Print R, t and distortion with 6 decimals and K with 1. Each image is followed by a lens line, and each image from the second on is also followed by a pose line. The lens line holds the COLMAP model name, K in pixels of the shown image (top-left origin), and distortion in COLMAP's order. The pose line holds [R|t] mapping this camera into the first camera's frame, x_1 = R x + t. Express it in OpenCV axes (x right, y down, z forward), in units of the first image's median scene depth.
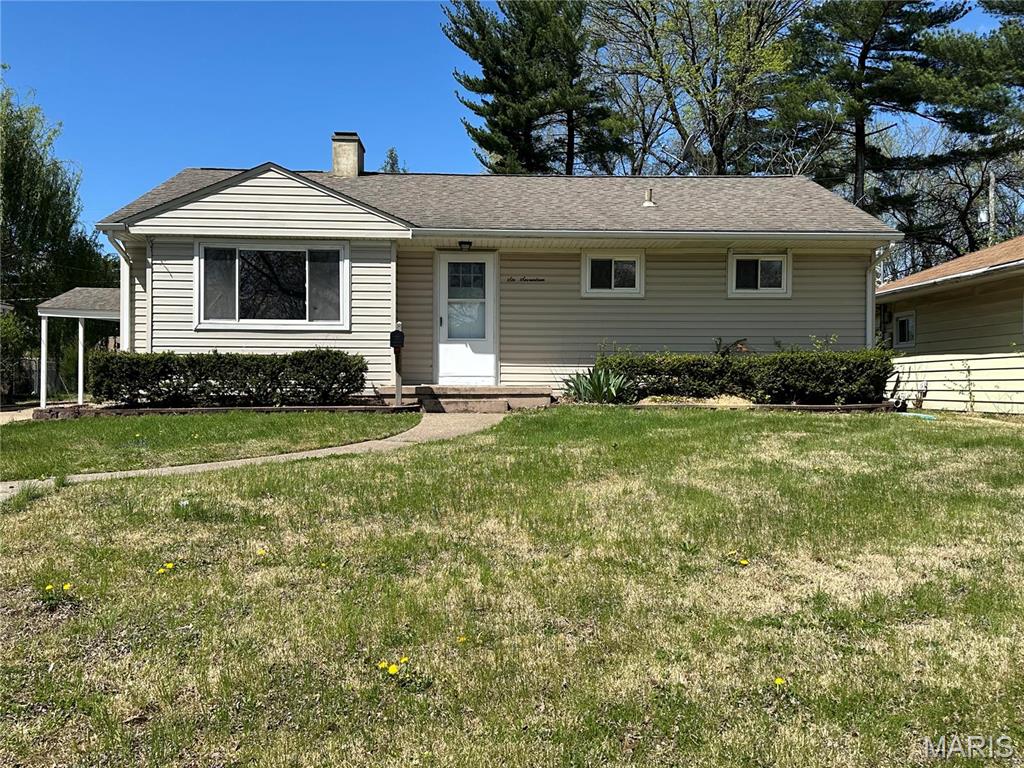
lens RADIAL K [[961.7, 0, 513.1], [0, 961.7, 390.6], [0, 0, 1]] dist [0.094242, 0.000000]
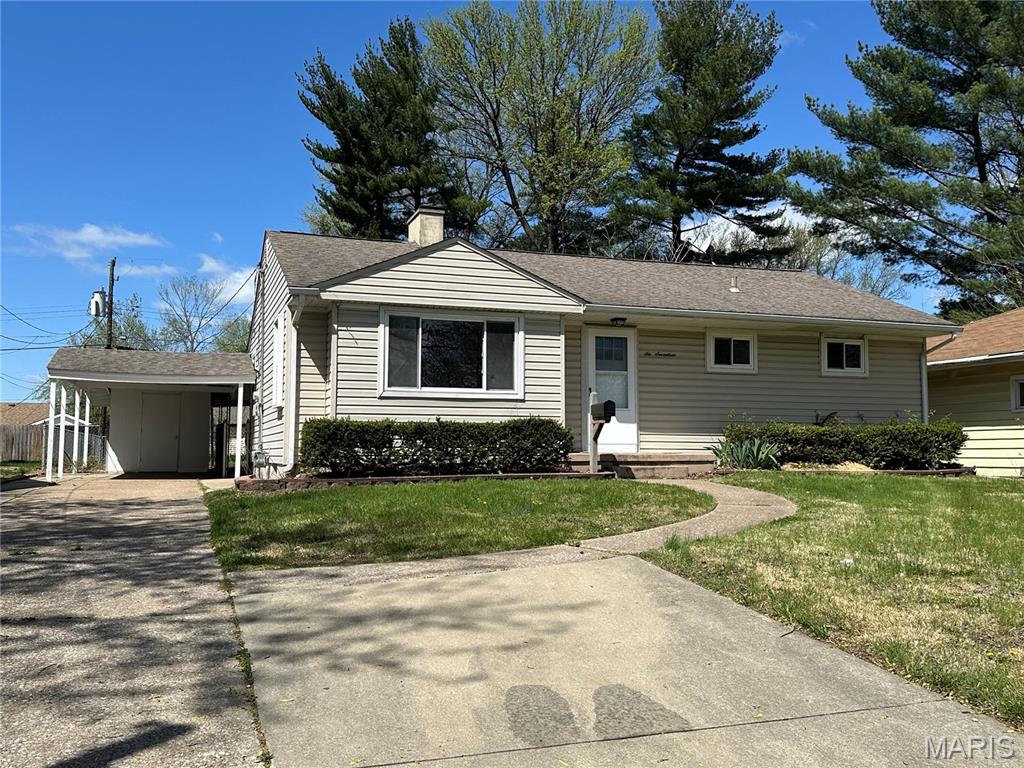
lens RADIAL K [[961.7, 0, 507.2], [0, 961.7, 374.6], [0, 0, 1]] dist [0.094242, 0.000000]
pose [[0.956341, 0.021844, 0.291437, -0.479097], [0.003253, 0.996345, -0.085353, -0.001113], [-0.292236, 0.082575, 0.952775, 0.023022]]
